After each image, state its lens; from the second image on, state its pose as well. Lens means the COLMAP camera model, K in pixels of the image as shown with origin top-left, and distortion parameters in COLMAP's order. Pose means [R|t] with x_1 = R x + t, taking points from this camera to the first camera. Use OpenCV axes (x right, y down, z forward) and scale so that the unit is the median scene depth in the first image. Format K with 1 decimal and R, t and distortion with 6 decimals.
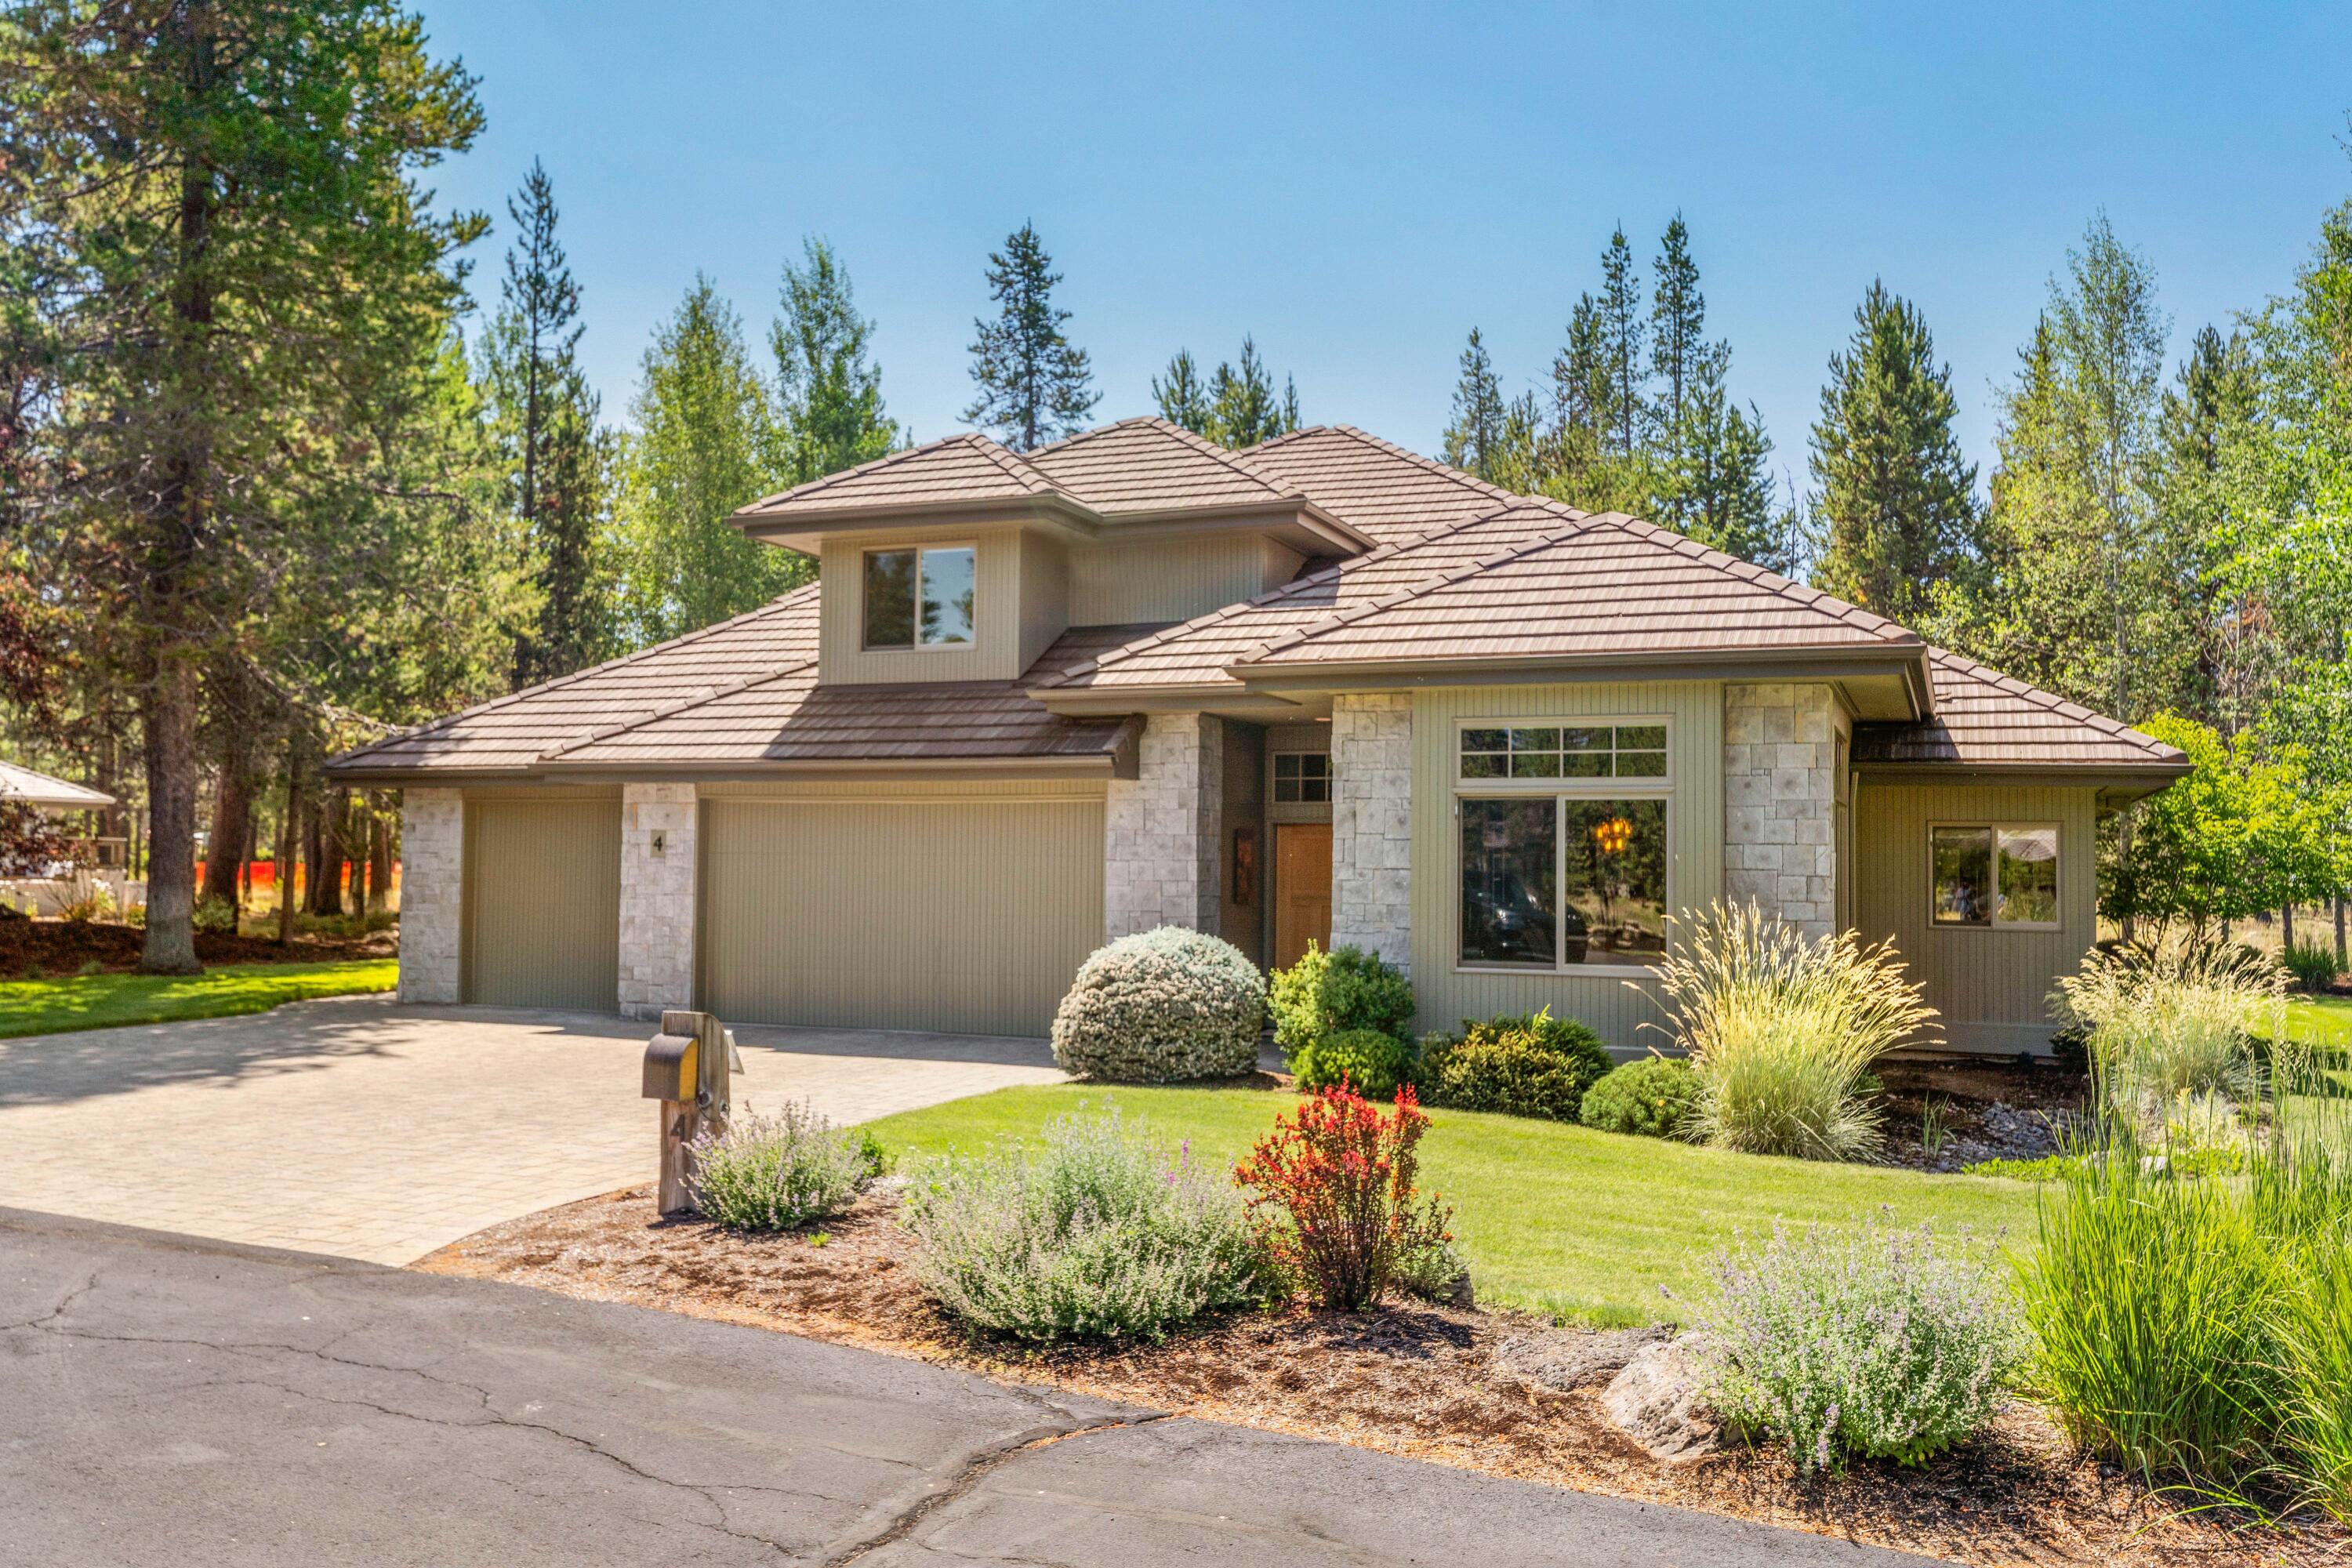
lens RADIAL K [[1853.8, 0, 1175.4], [0, 1853.8, 785.6], [0, 0, 1]] dist [0.000919, 0.003867]
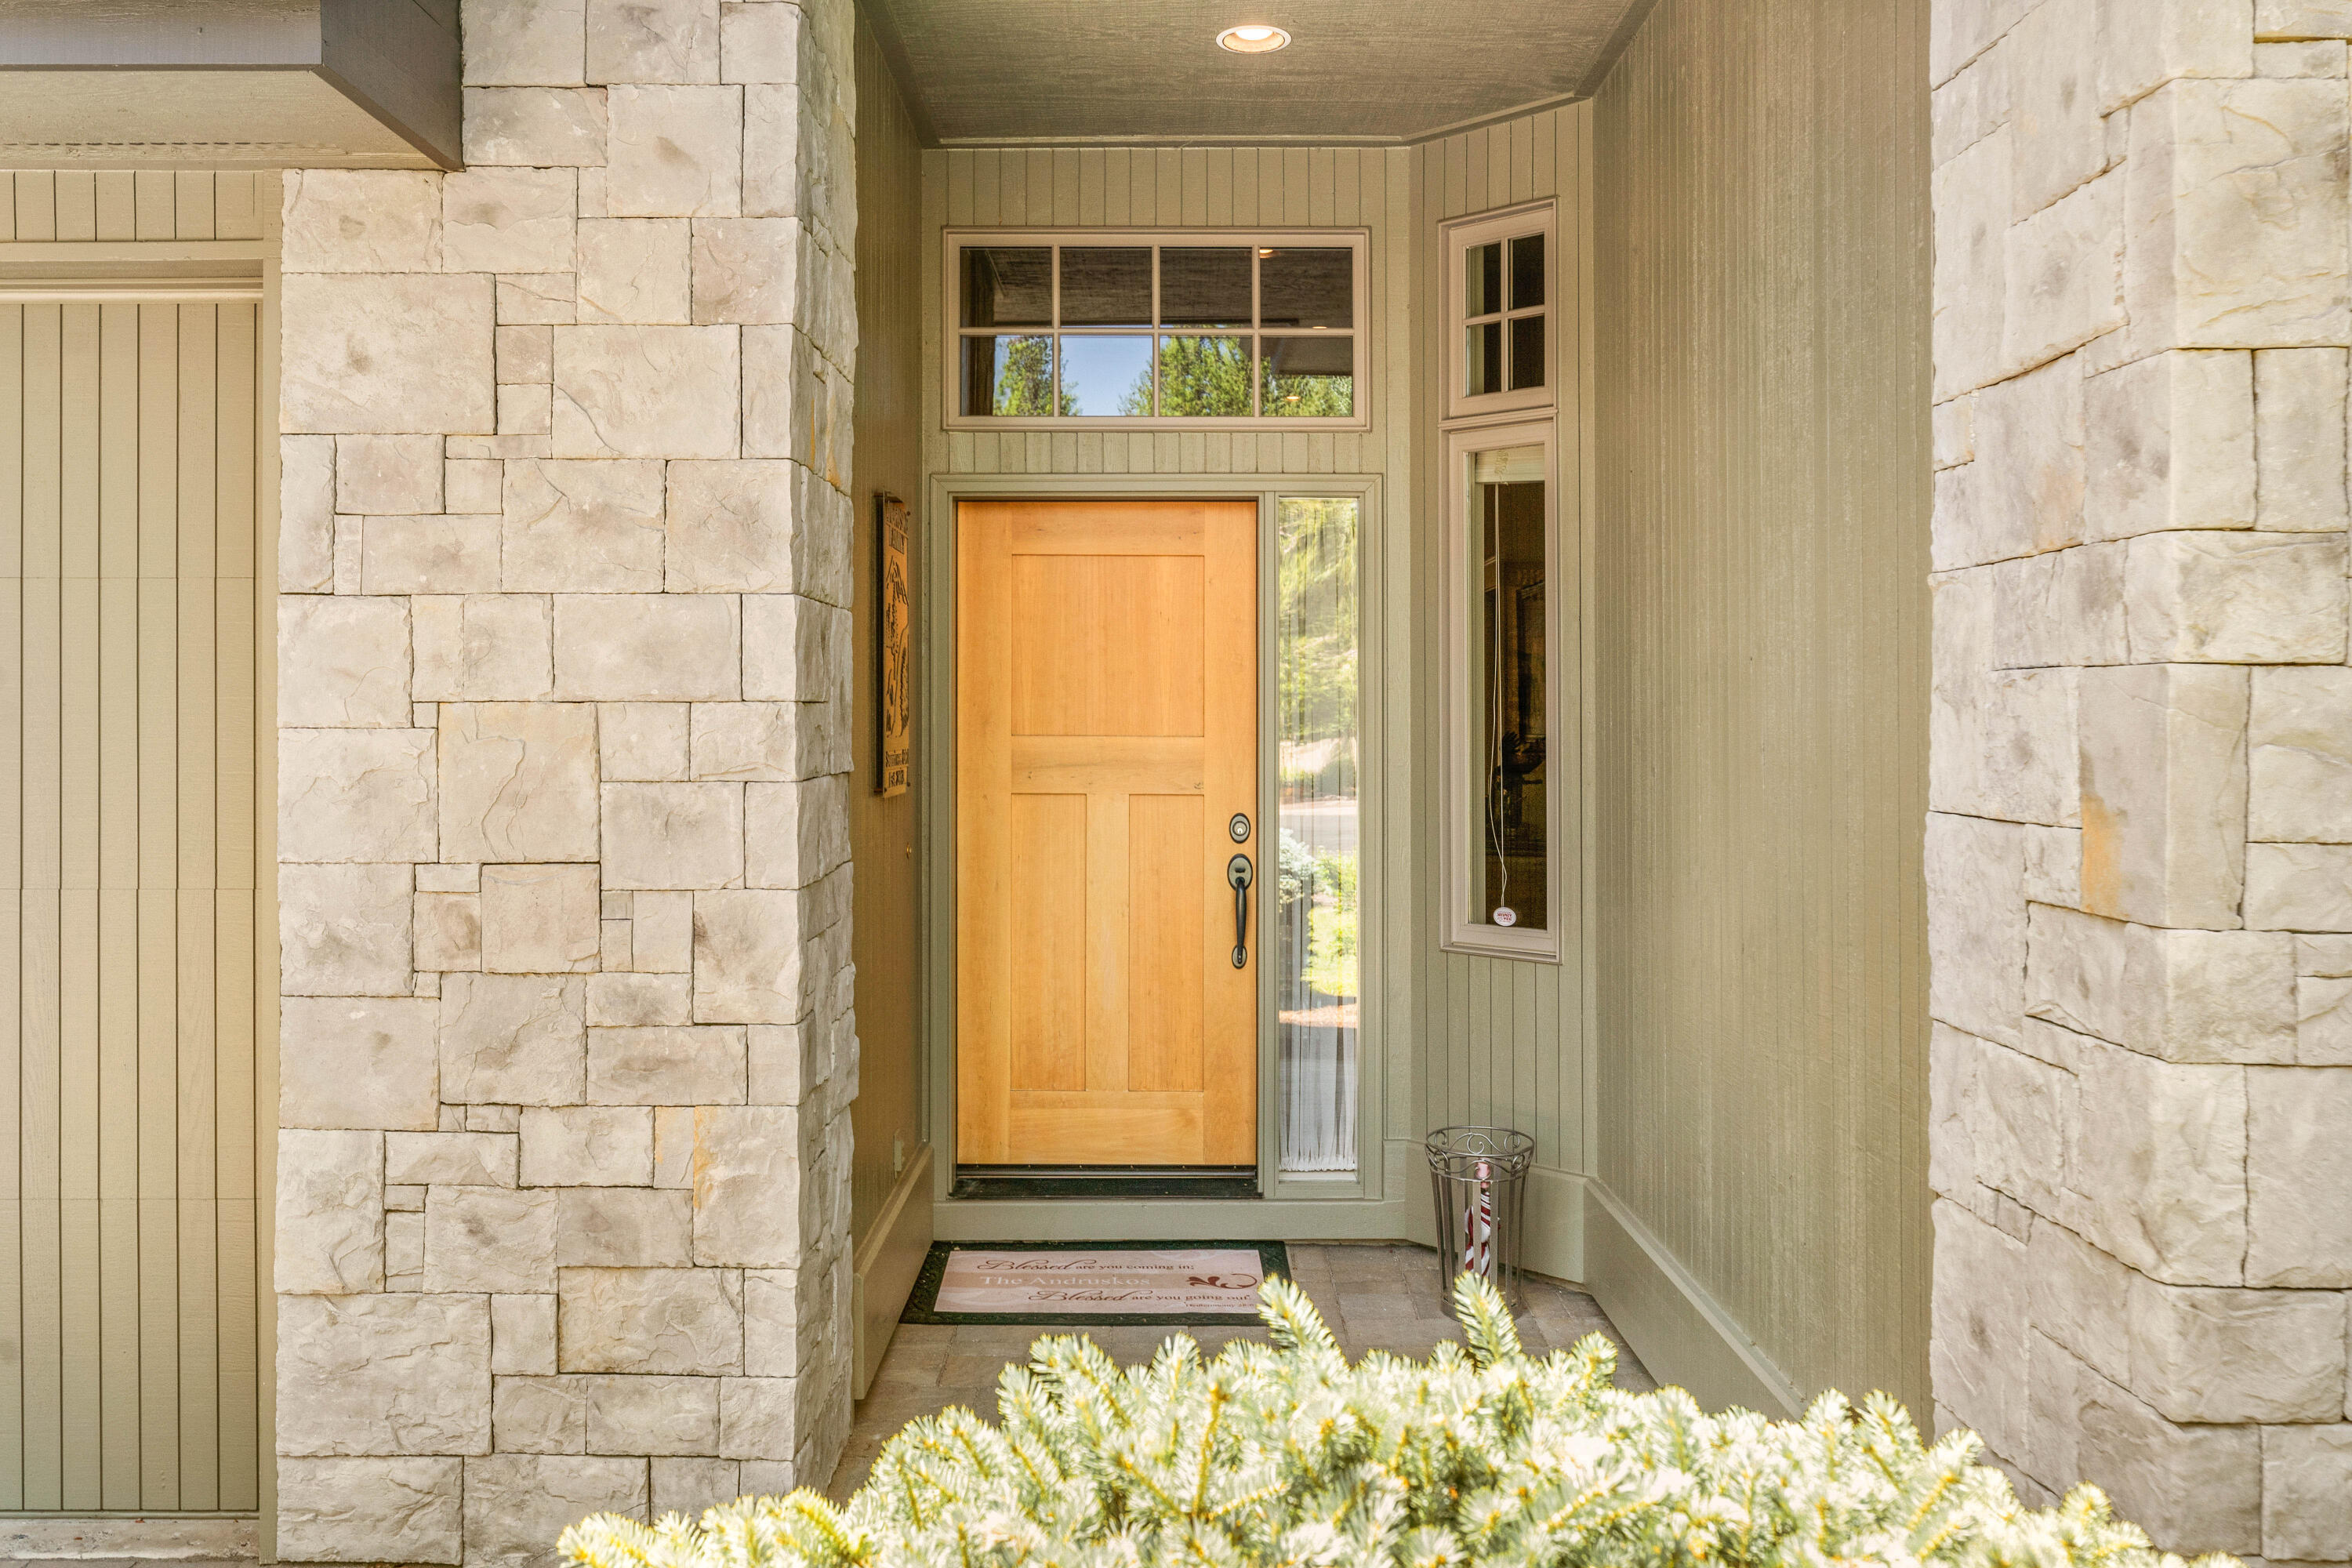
lens RADIAL K [[1853.8, 0, 1171.0], [0, 1853.8, 781.7], [0, 0, 1]] dist [0.000919, 0.003867]
pose [[0.916807, -0.012644, 0.399131, -0.026210], [-0.004734, 0.999084, 0.042525, 0.045214], [-0.399303, -0.040877, 0.915907, 0.705893]]
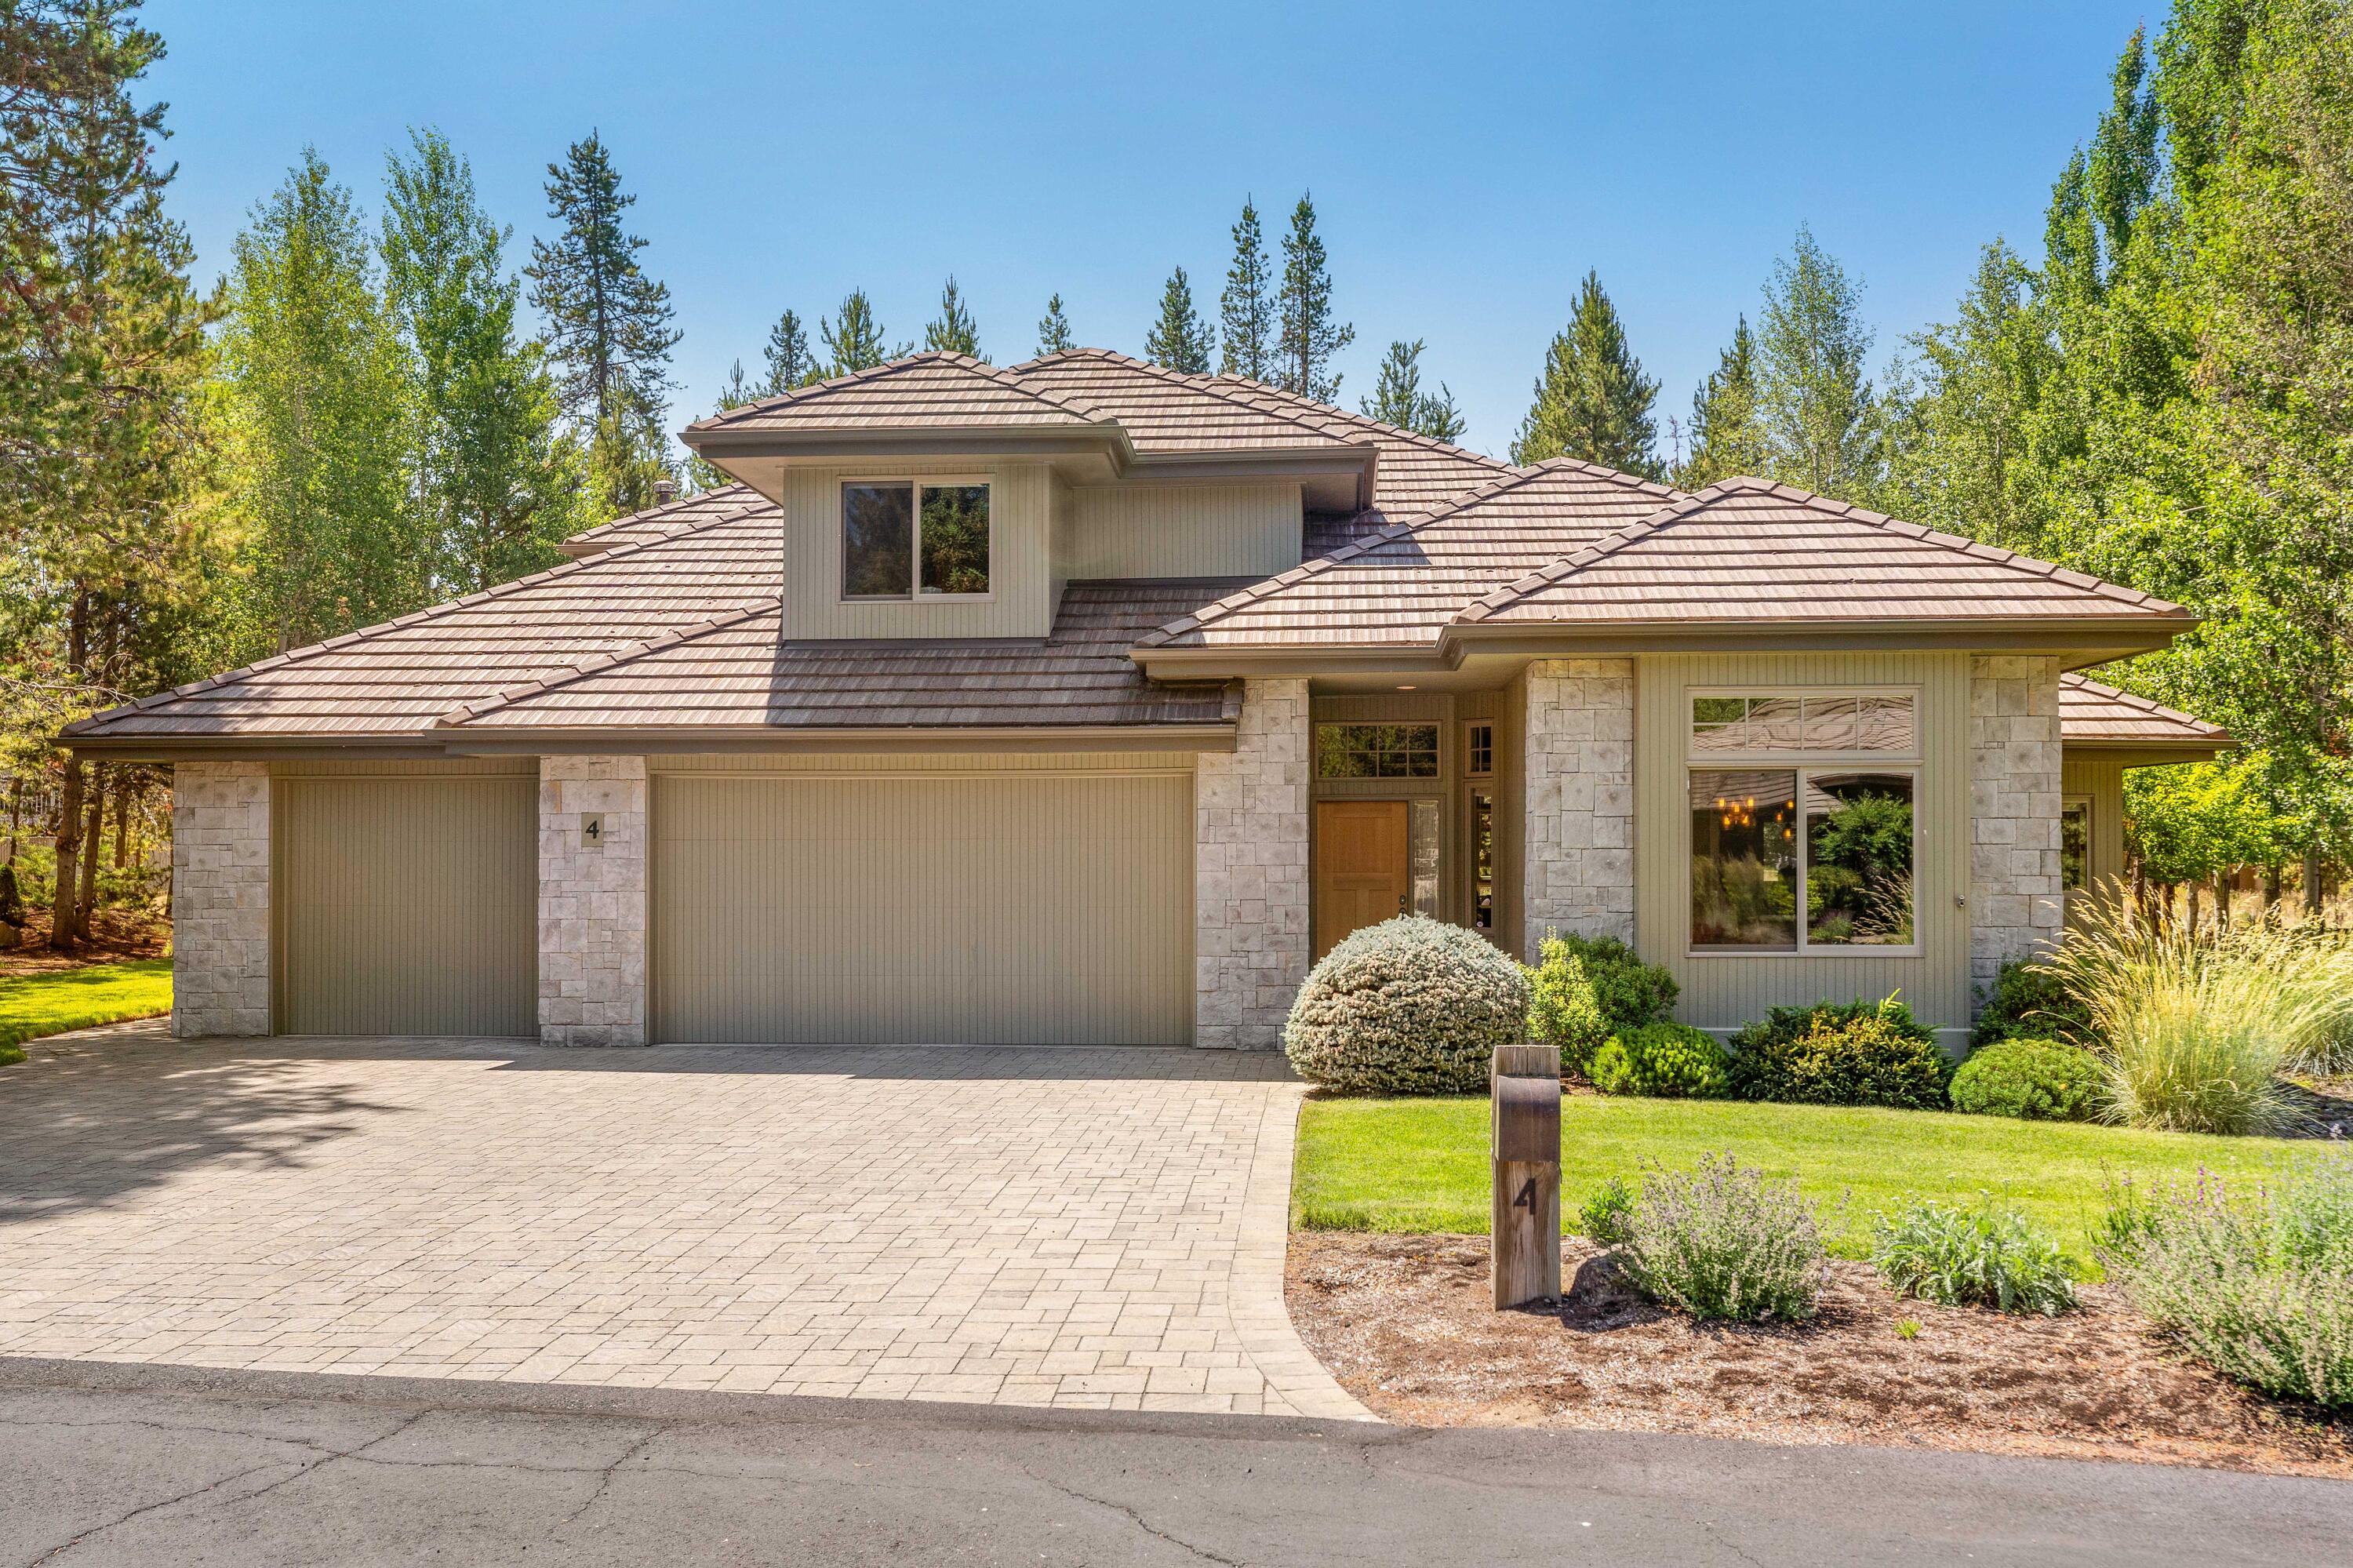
lens RADIAL K [[1851.1, 0, 1206.4], [0, 1851.1, 847.9], [0, 0, 1]] dist [-0.000003, -0.002440]
pose [[0.948569, -0.013421, 0.316285, -0.280372], [-0.000828, 0.998992, 0.044874, 0.002508], [-0.316568, -0.042828, 0.947602, 0.140485]]
